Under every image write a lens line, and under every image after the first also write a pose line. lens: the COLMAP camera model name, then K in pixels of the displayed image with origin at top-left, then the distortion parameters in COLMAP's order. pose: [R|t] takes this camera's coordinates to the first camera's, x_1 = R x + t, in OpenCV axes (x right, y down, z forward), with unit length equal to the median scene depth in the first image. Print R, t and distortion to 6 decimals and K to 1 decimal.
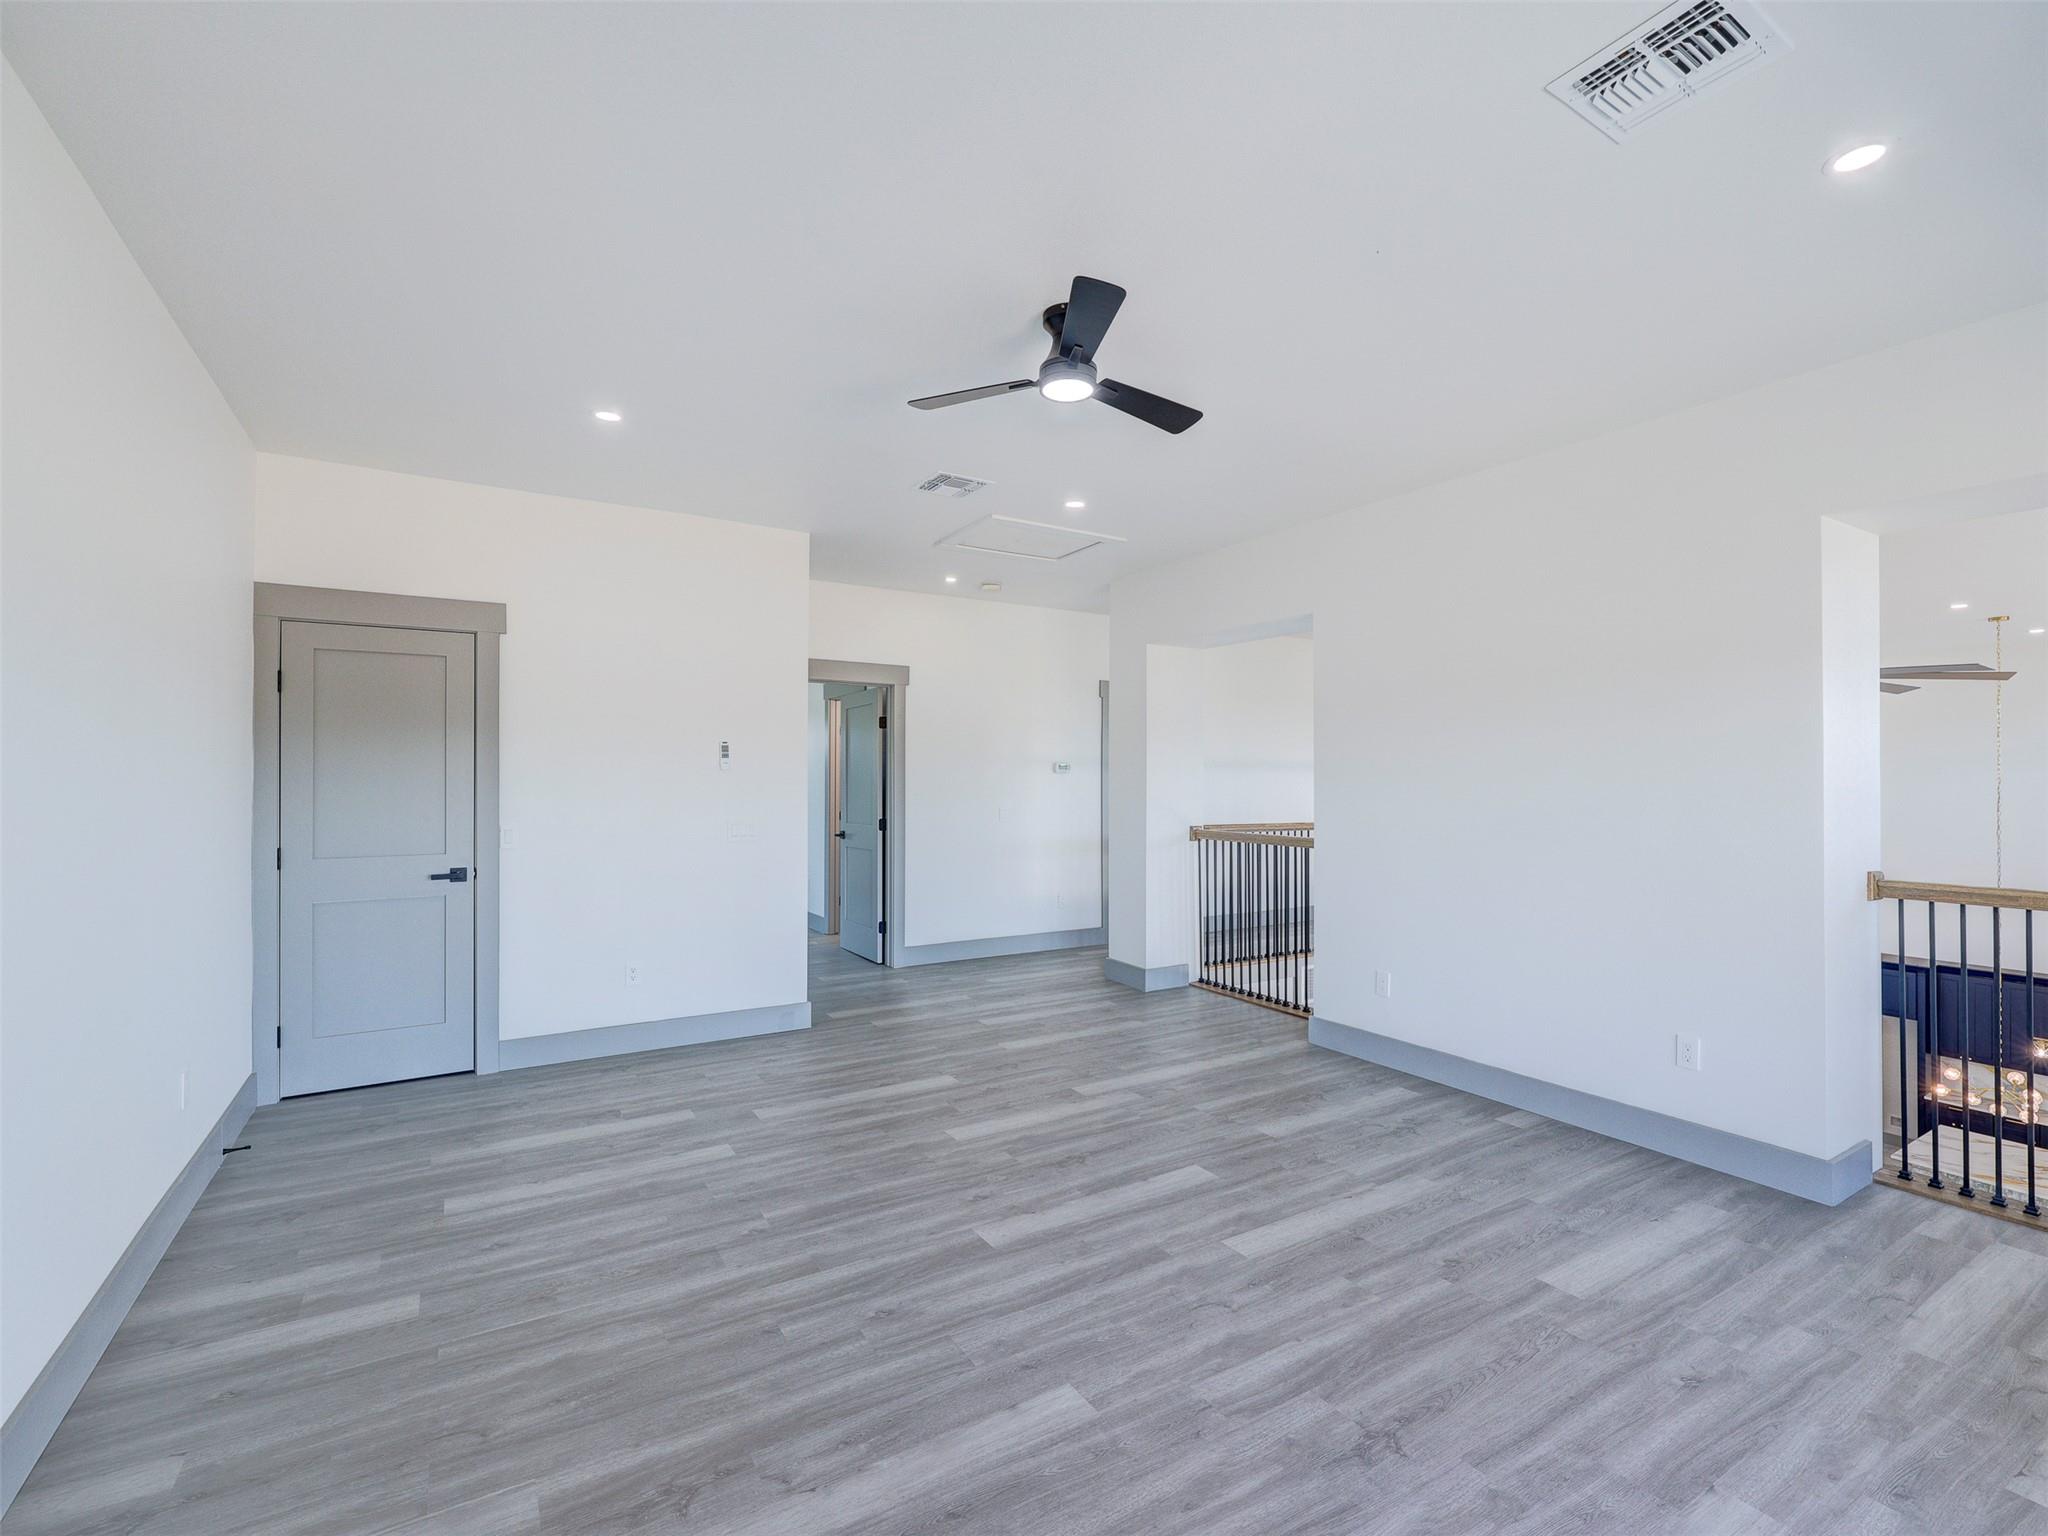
lens RADIAL K [[924.0, 0, 1024.8], [0, 924.0, 773.0], [0, 0, 1]] dist [0.001940, -0.000463]
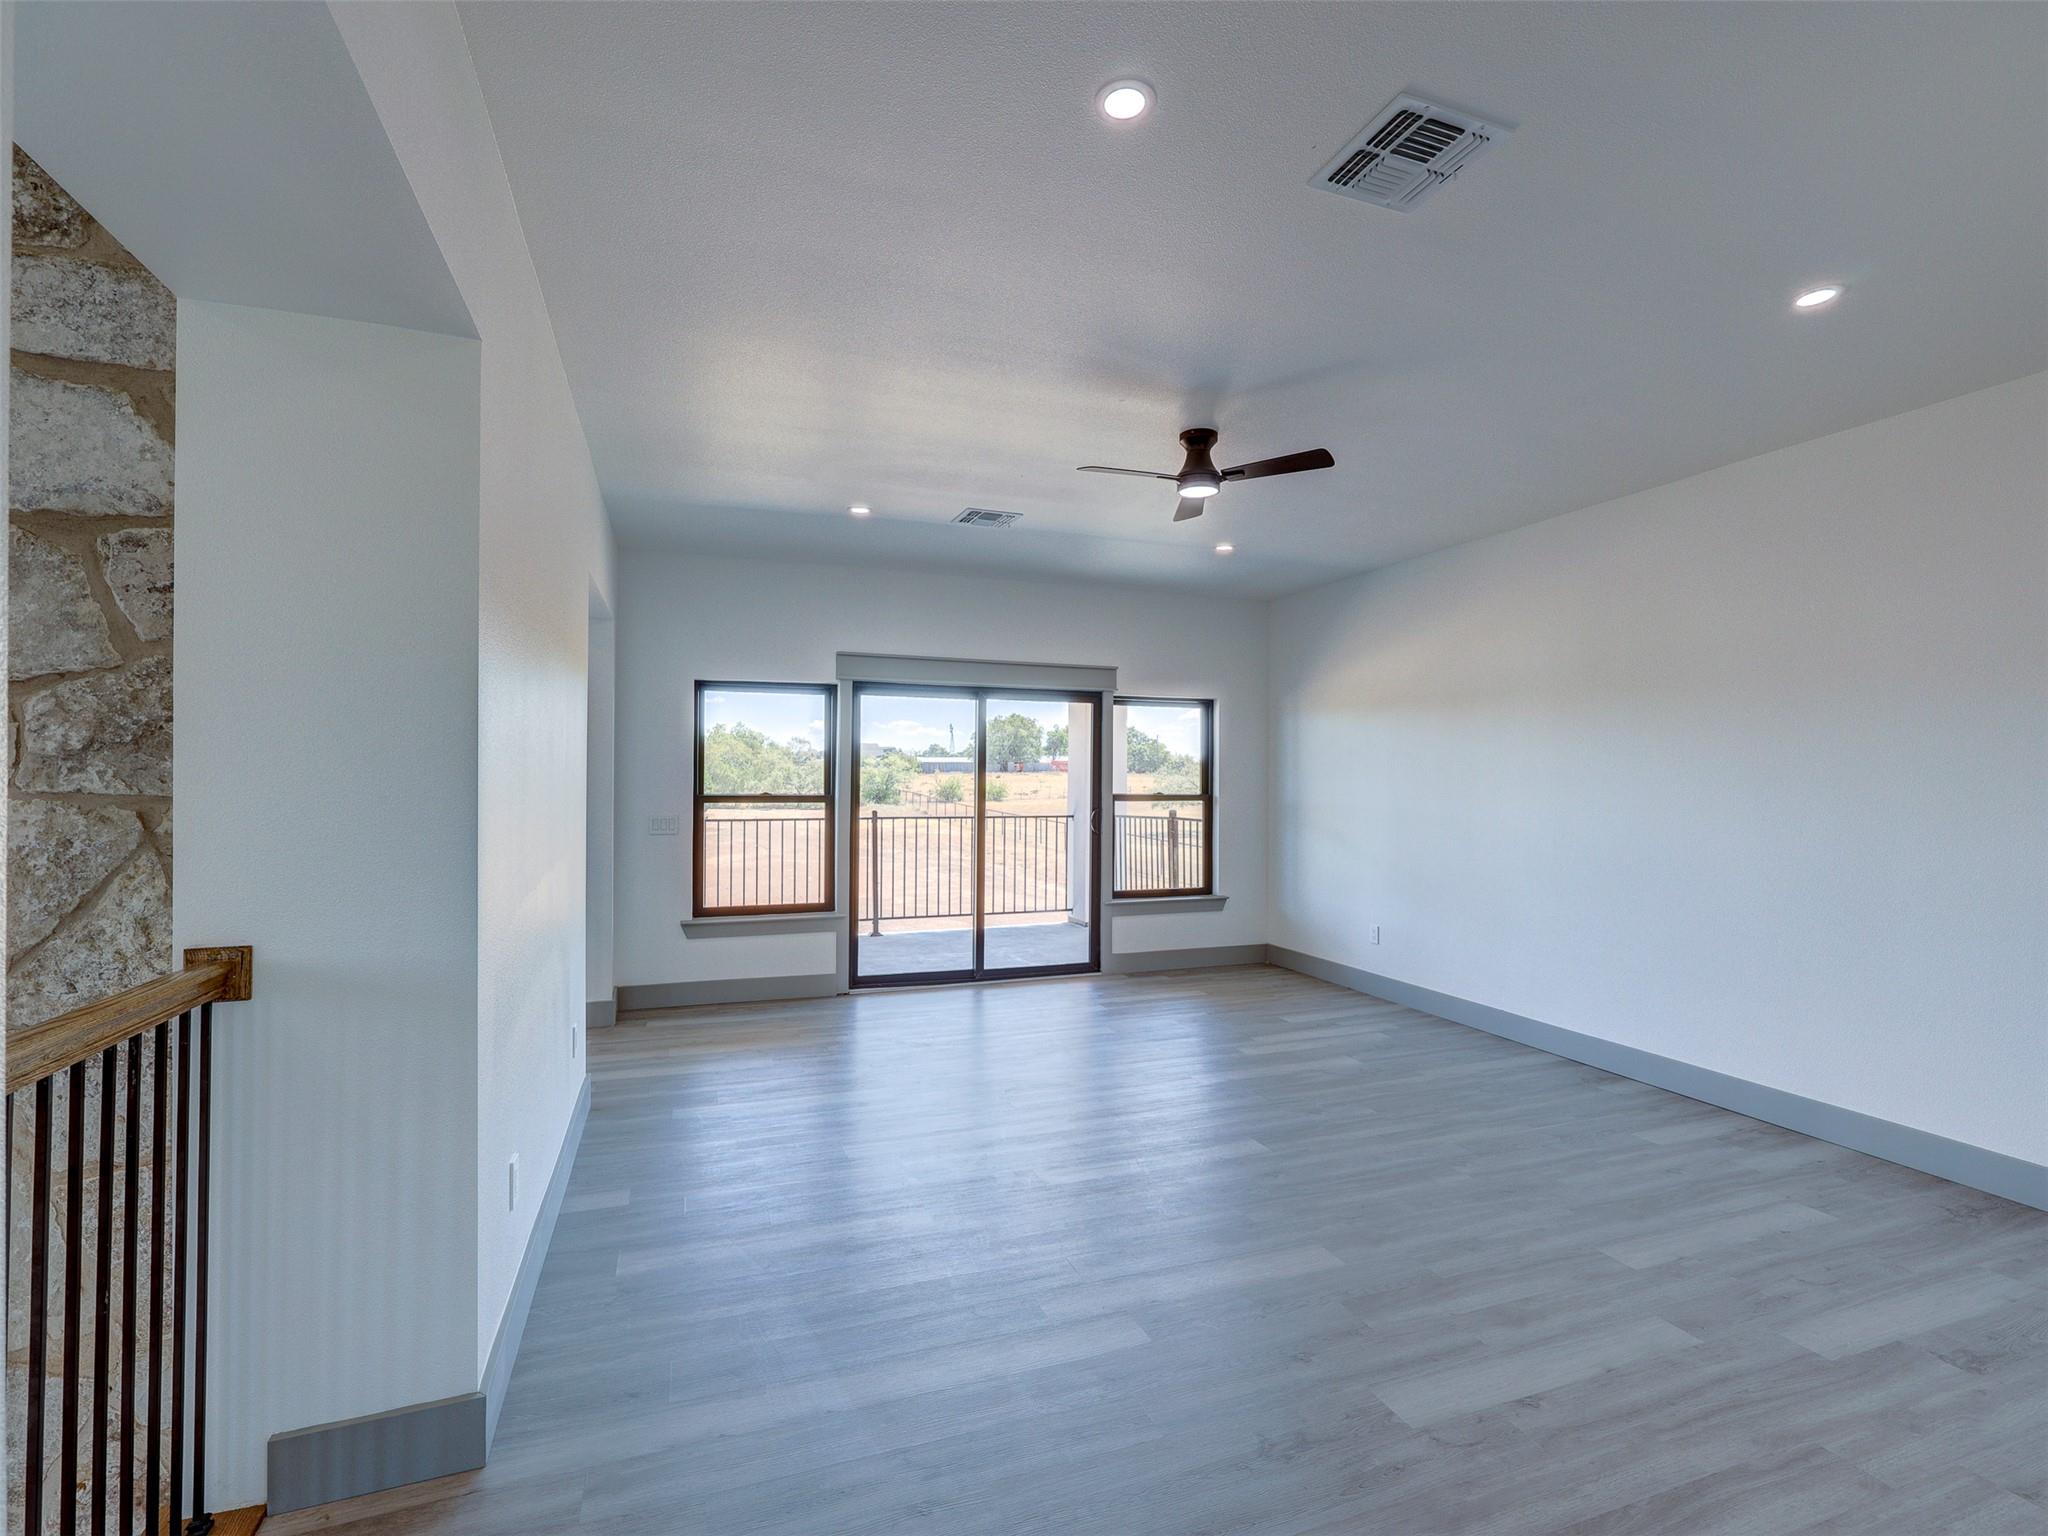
lens RADIAL K [[924.0, 0, 1024.8], [0, 924.0, 773.0], [0, 0, 1]] dist [0.001940, -0.000463]
pose [[-0.979669, -0.004880, 0.200562, 0.019832], [-0.007828, 0.999873, -0.013907, 0.013489], [-0.200468, -0.015194, -0.979582, 2.186449]]
